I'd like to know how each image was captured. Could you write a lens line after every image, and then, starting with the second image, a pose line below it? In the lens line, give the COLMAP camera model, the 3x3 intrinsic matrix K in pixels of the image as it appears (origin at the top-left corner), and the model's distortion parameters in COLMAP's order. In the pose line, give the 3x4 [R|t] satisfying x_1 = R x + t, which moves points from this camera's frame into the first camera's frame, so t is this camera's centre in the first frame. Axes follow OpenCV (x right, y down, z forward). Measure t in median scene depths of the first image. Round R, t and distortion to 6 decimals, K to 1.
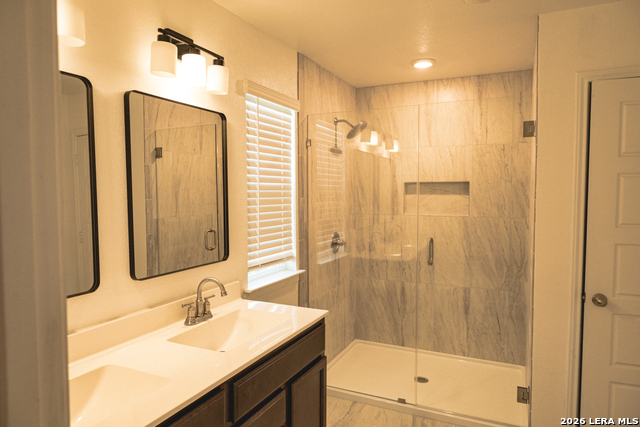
lens RADIAL K [[418.5, 0, 320.0], [0, 418.5, 213.5], [0, 0, 1]] dist [-0.003953, -0.005149]
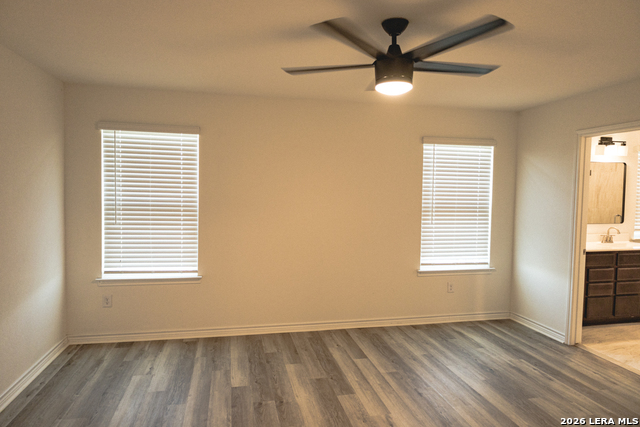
lens RADIAL K [[418.5, 0, 320.0], [0, 418.5, 213.5], [0, 0, 1]] dist [-0.003953, -0.005149]
pose [[0.620930, 0.057213, -0.781775, 0.565349], [-0.053821, 0.998091, 0.030296, 0.074314], [0.782016, 0.023264, 0.622824, -1.844812]]
